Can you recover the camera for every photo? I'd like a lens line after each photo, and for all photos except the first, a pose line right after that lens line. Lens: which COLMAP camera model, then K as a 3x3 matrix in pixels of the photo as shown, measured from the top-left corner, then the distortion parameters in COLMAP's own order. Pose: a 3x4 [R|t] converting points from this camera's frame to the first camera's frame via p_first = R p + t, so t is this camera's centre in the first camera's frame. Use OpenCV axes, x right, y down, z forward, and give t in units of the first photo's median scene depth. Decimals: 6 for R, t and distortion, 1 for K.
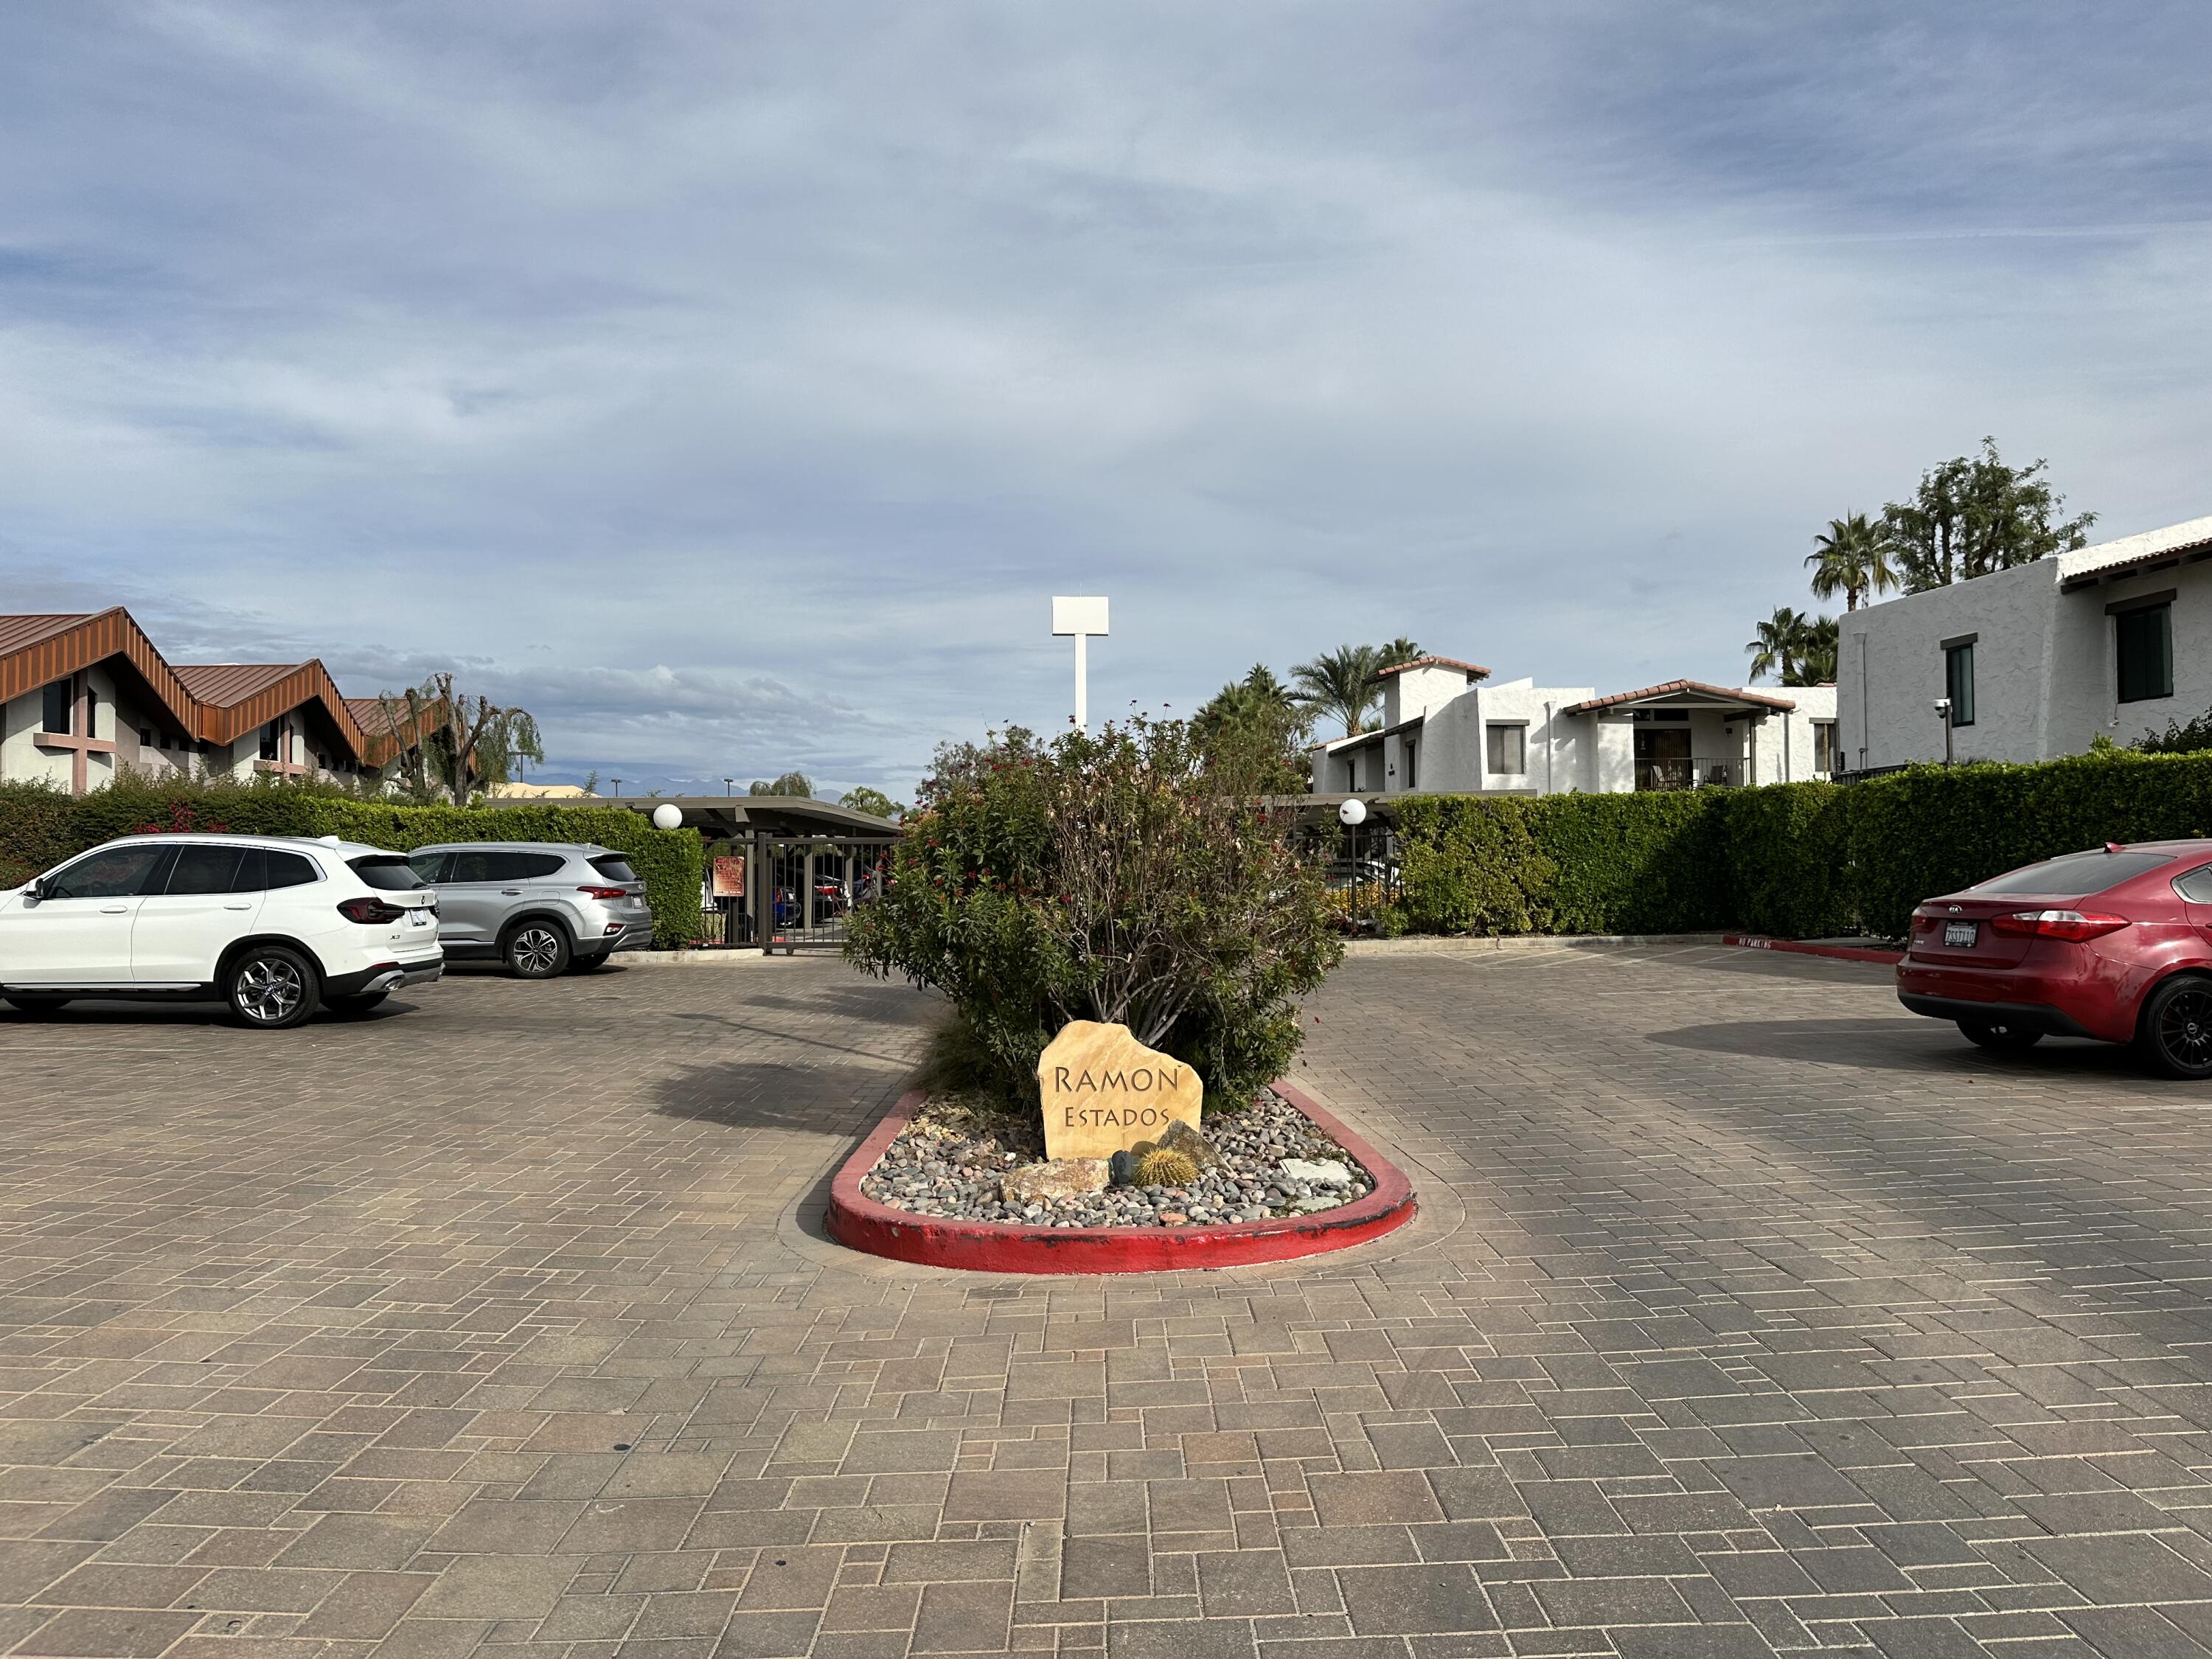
lens RADIAL K [[1541.8, 0, 1121.1], [0, 1541.8, 835.8], [0, 0, 1]] dist [0.046083, -0.003865]
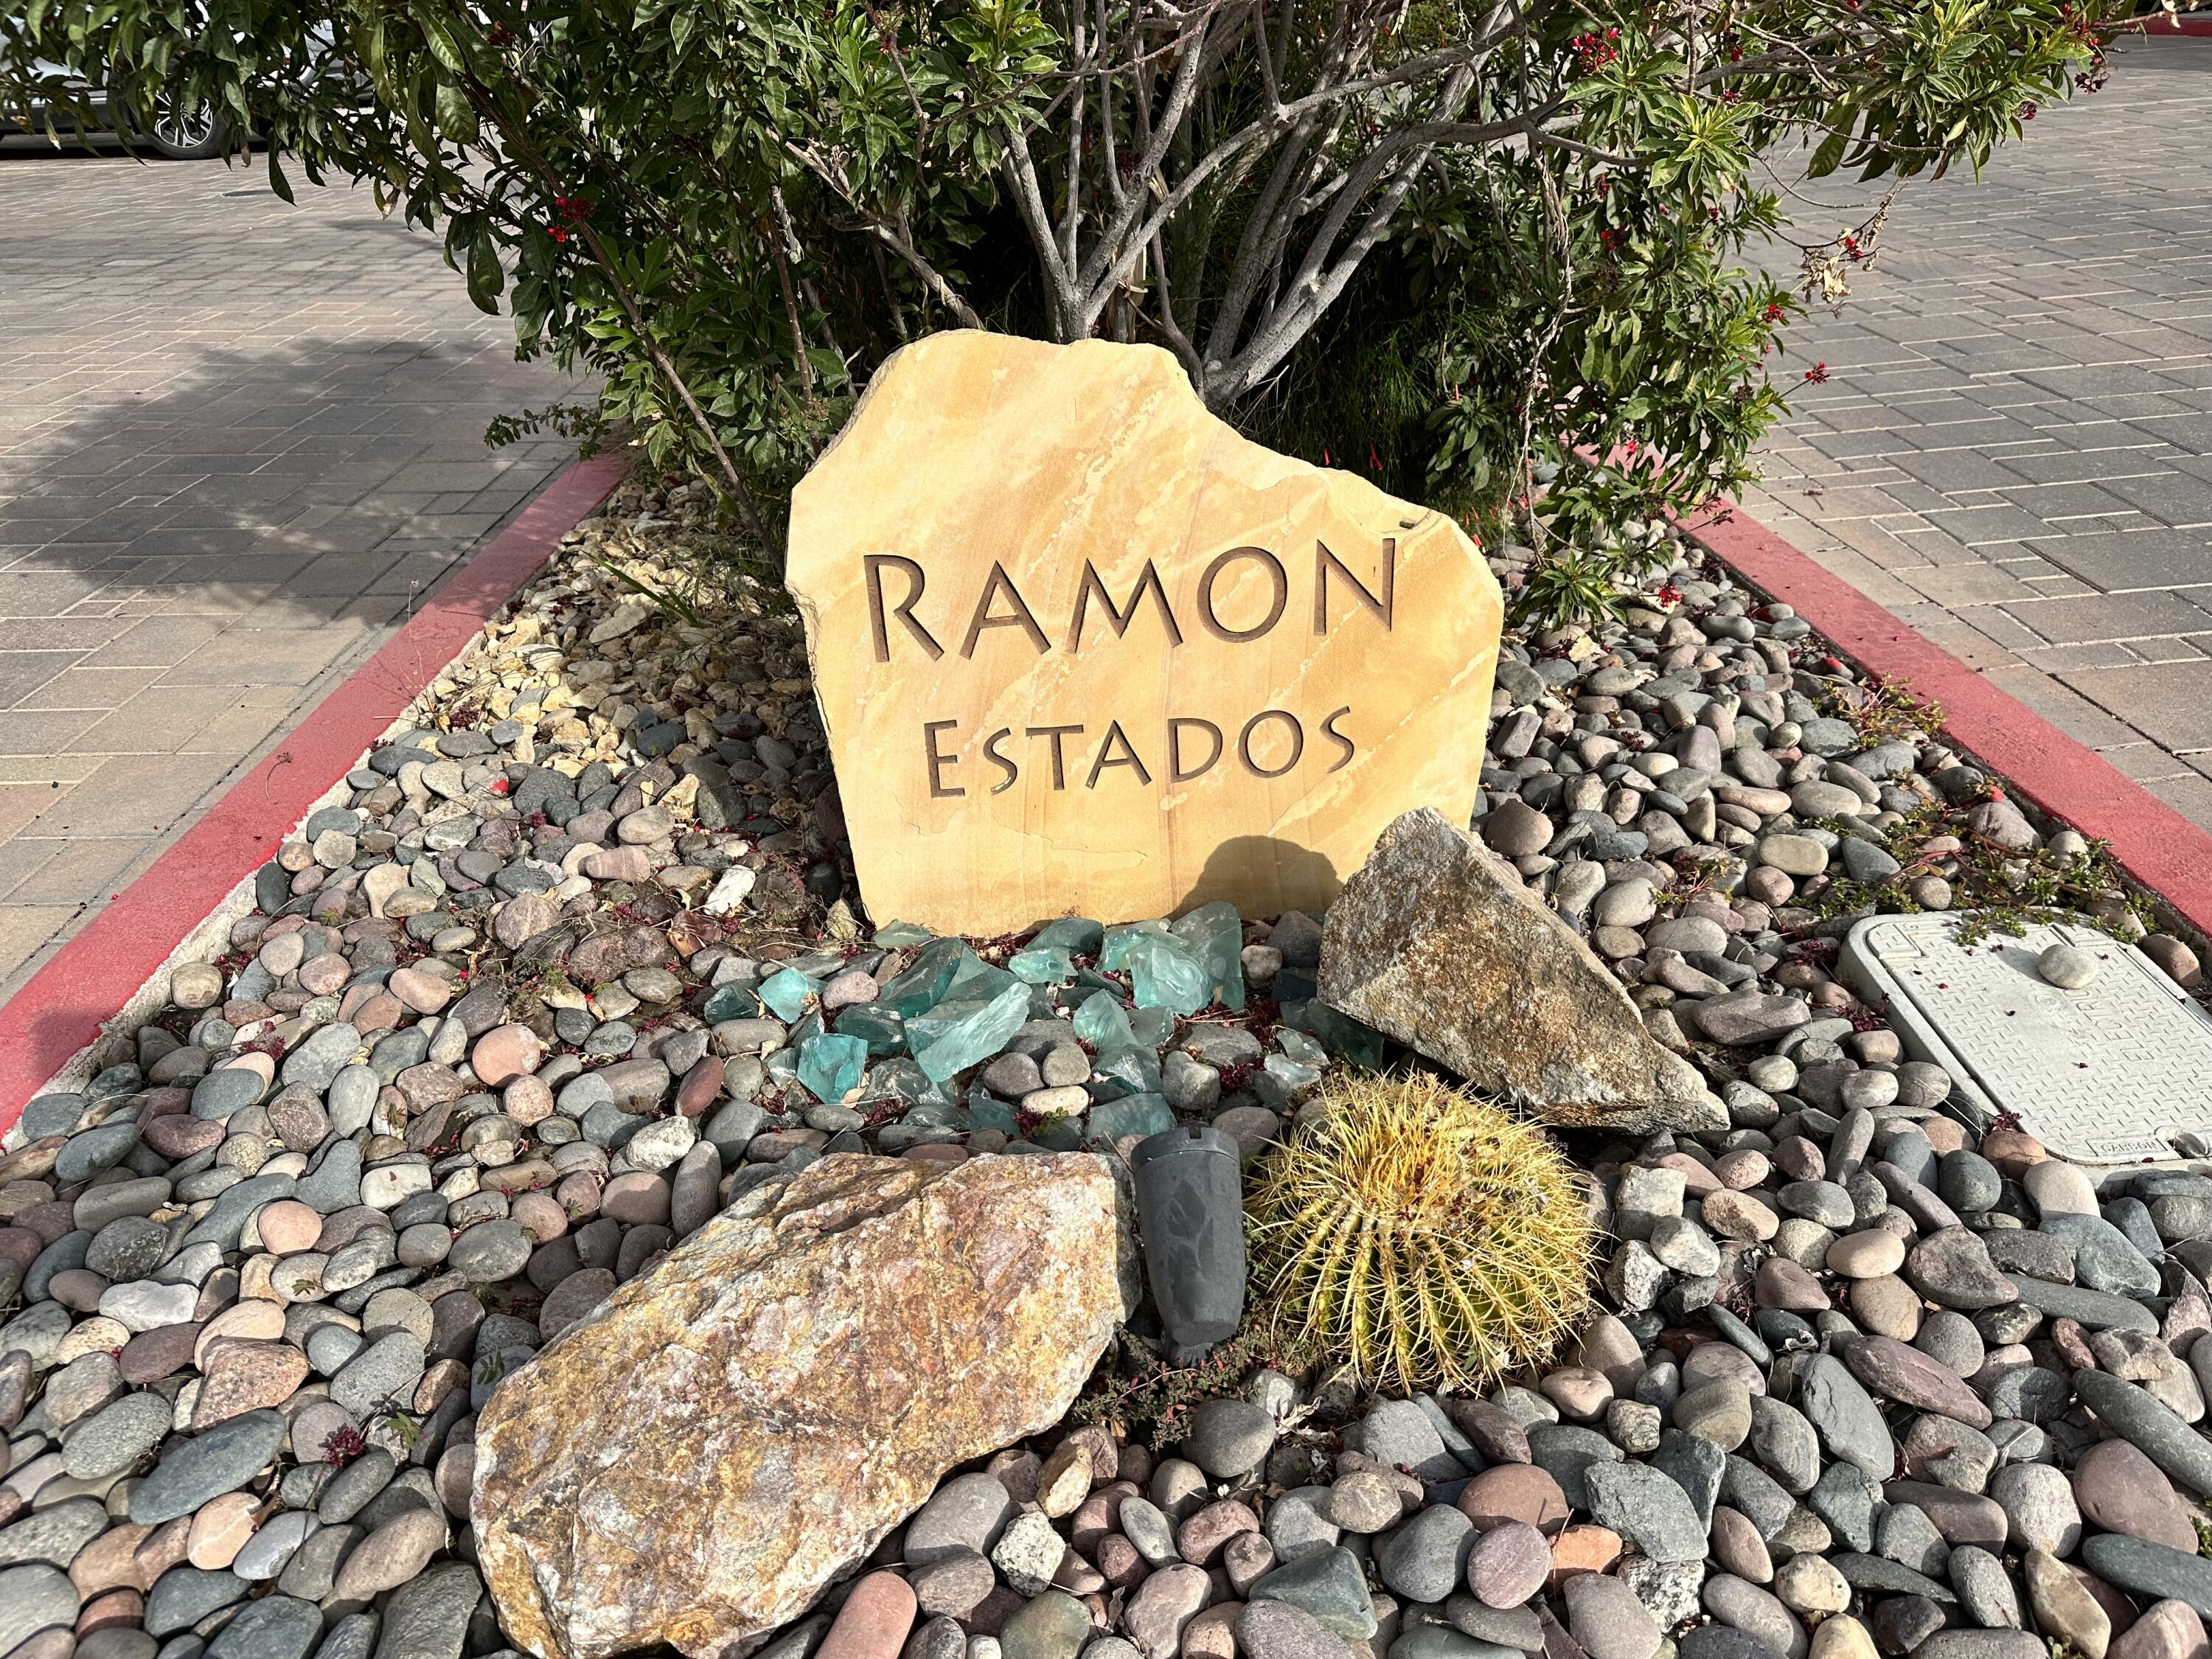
lens RADIAL K [[1541.8, 0, 1121.1], [0, 1541.8, 835.8], [0, 0, 1]] dist [0.046083, -0.003865]
pose [[0.999303, -0.035285, -0.012168, -0.001709], [0.036634, 0.864887, 0.500628, 0.037988], [-0.007141, -0.500725, 0.865577, 0.406995]]
